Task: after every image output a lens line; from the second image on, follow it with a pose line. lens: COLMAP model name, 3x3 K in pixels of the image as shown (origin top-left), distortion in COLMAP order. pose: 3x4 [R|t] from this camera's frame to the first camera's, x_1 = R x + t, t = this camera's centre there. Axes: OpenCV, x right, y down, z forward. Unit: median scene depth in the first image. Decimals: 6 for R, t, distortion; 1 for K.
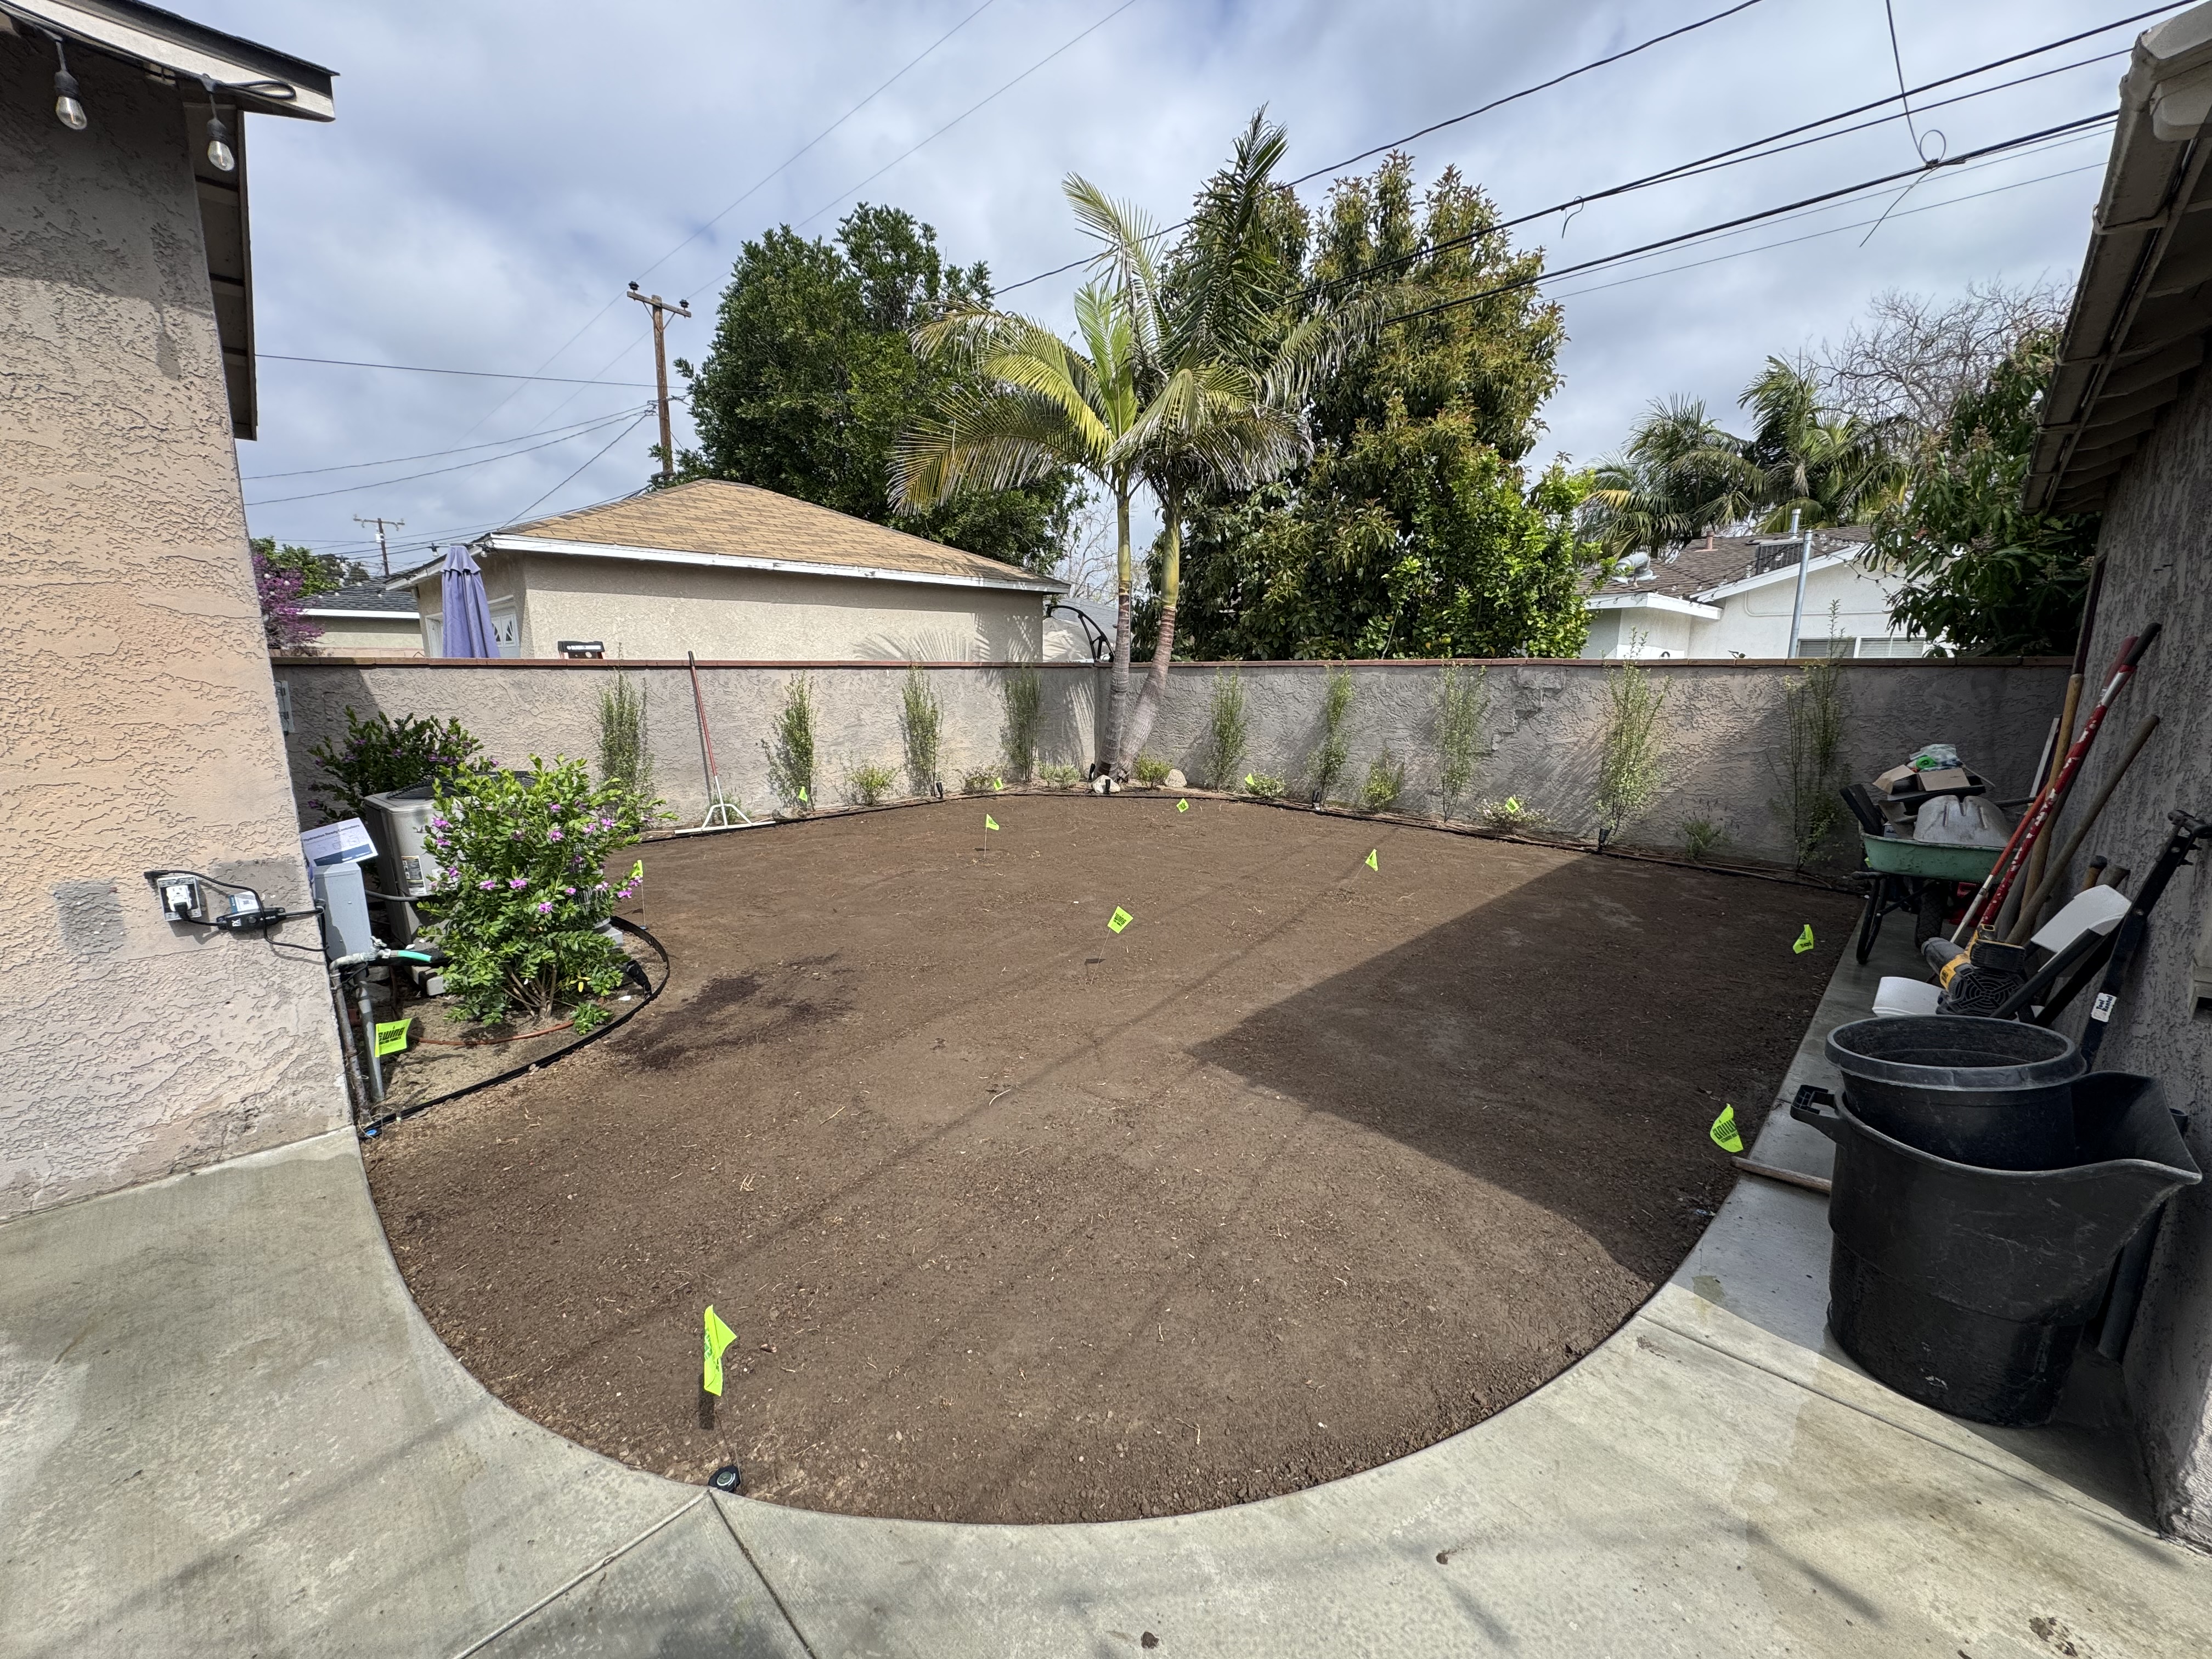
lens RADIAL K [[881.0, 0, 1106.0], [0, 881.0, 829.5], [0, 0, 1]] dist [0.003554, 0.000097]
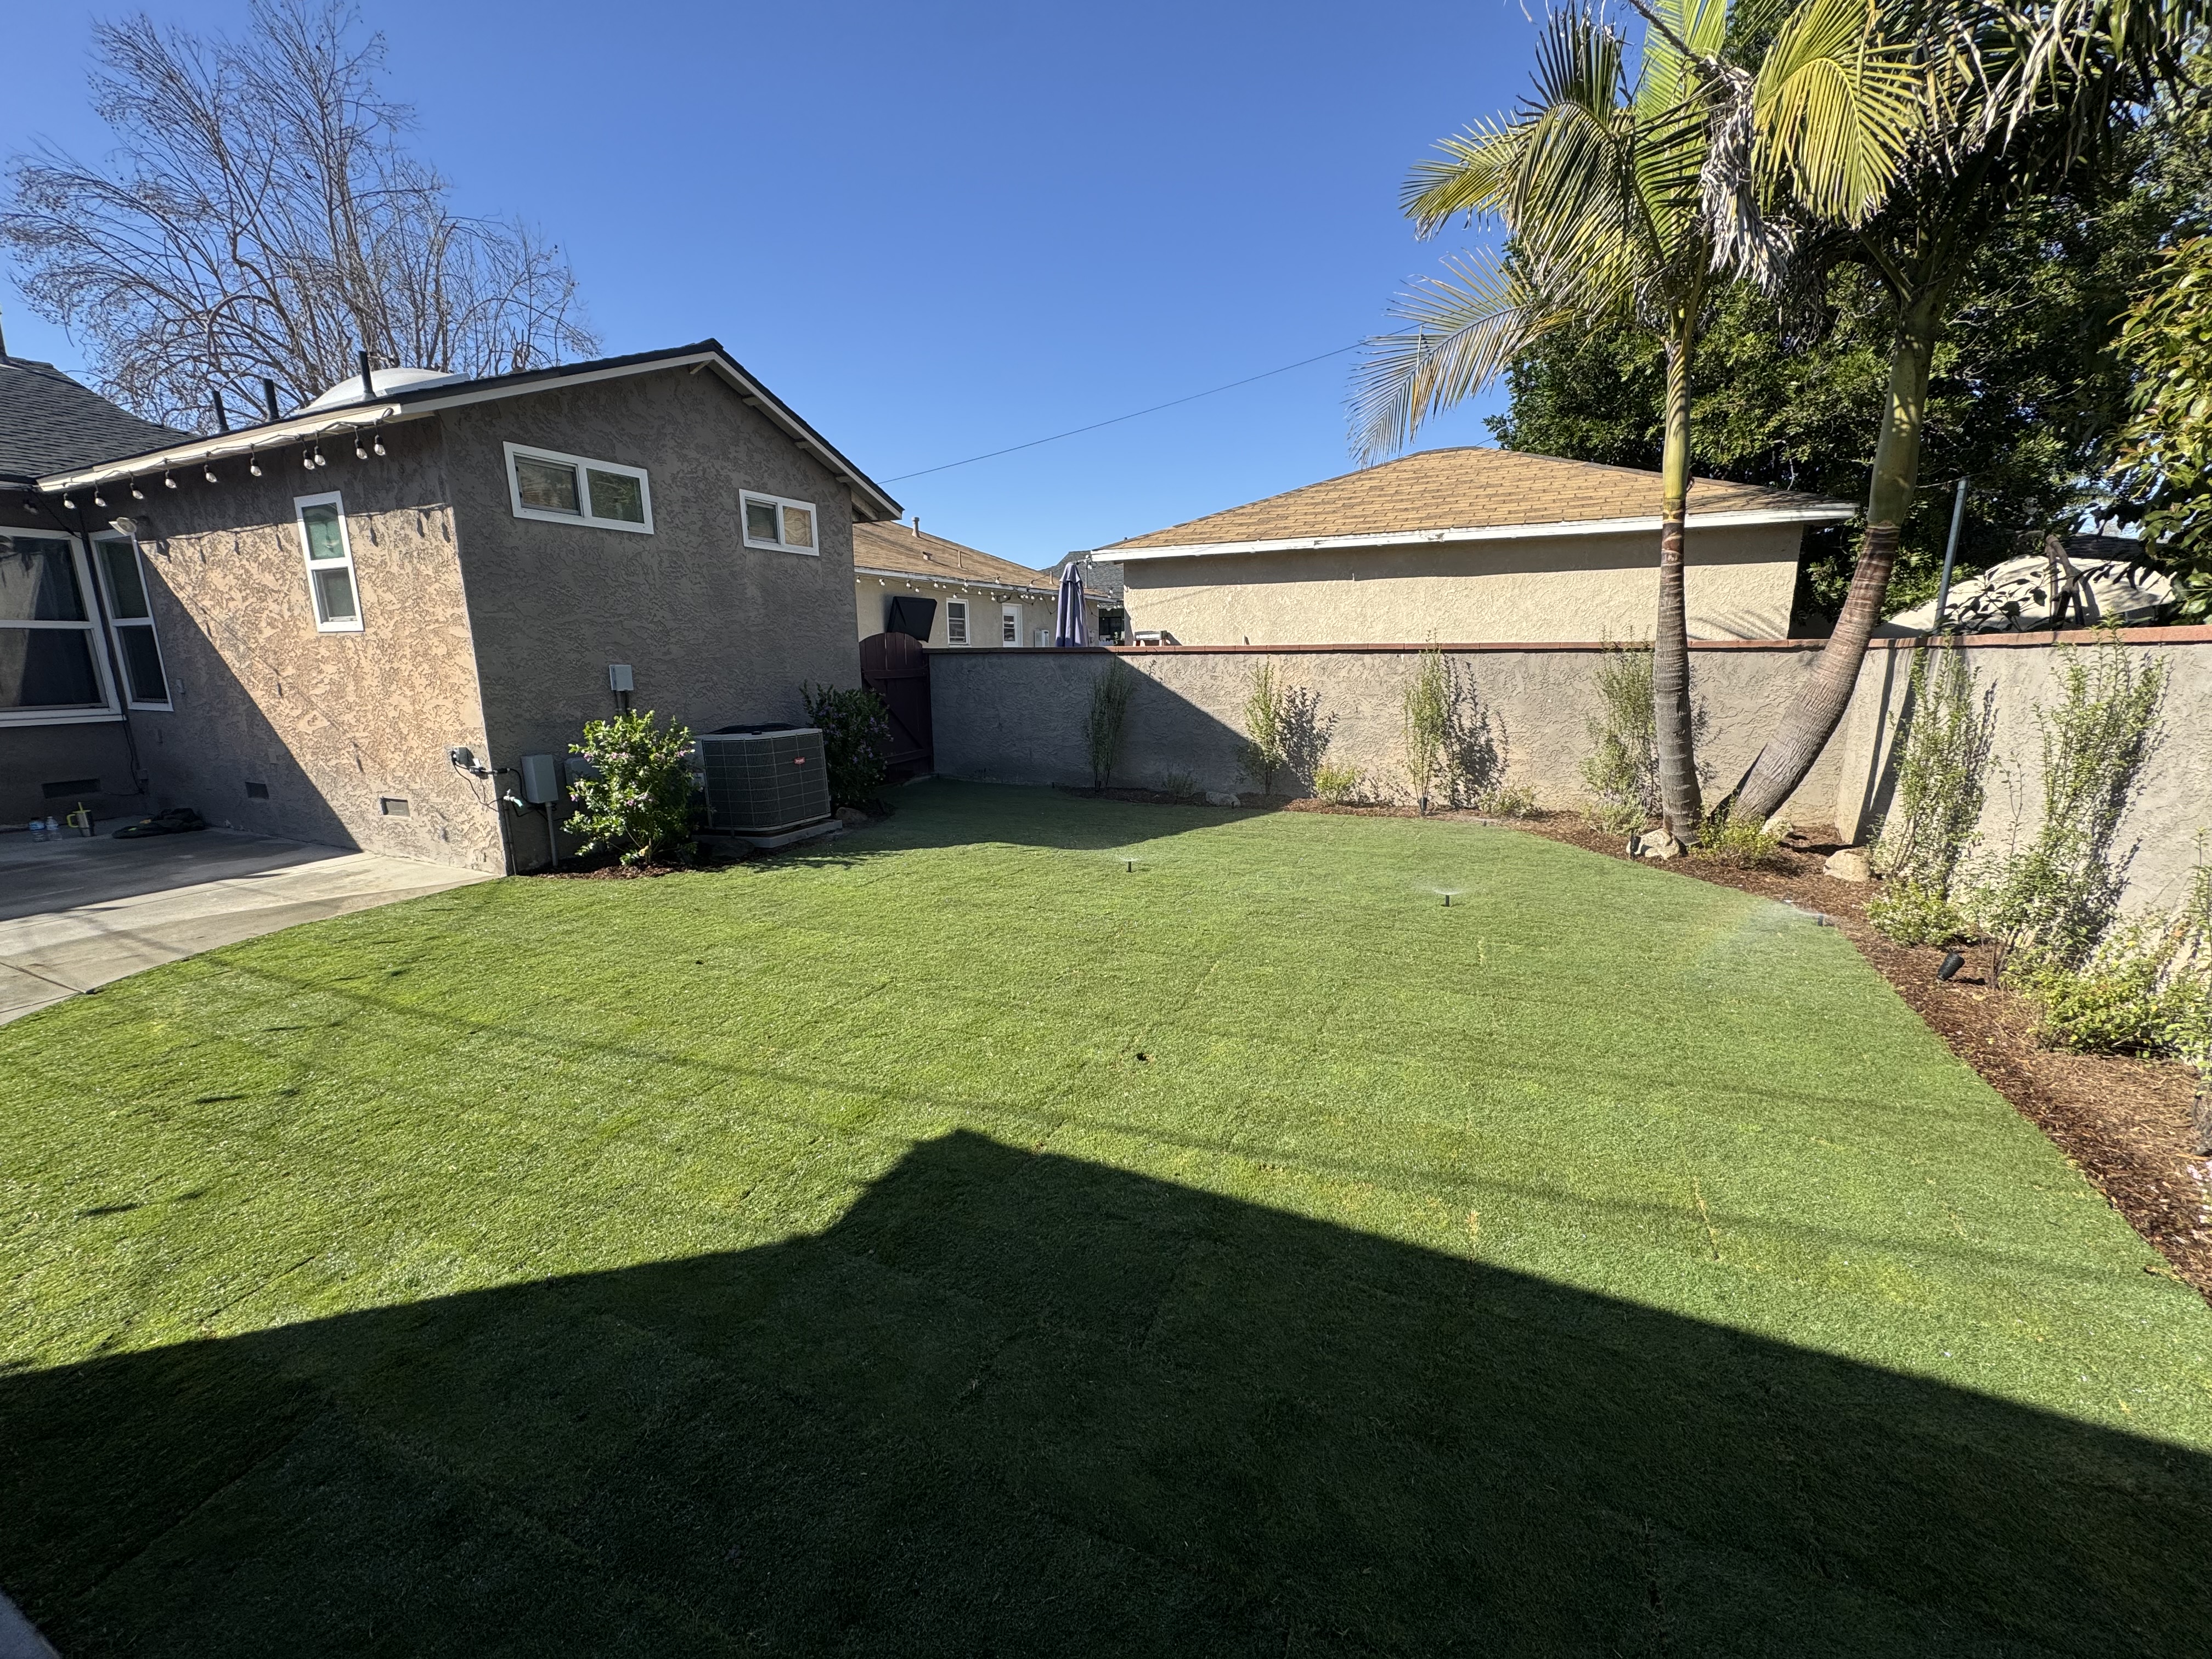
lens RADIAL K [[881.0, 0, 1106.0], [0, 881.0, 829.5], [0, 0, 1]] dist [0.003554, 0.000097]
pose [[0.315021, 0.184402, -0.930998, 0.529143], [-0.165757, 0.976557, 0.137339, -0.099954], [0.934498, 0.111055, 0.338202, 0.542913]]
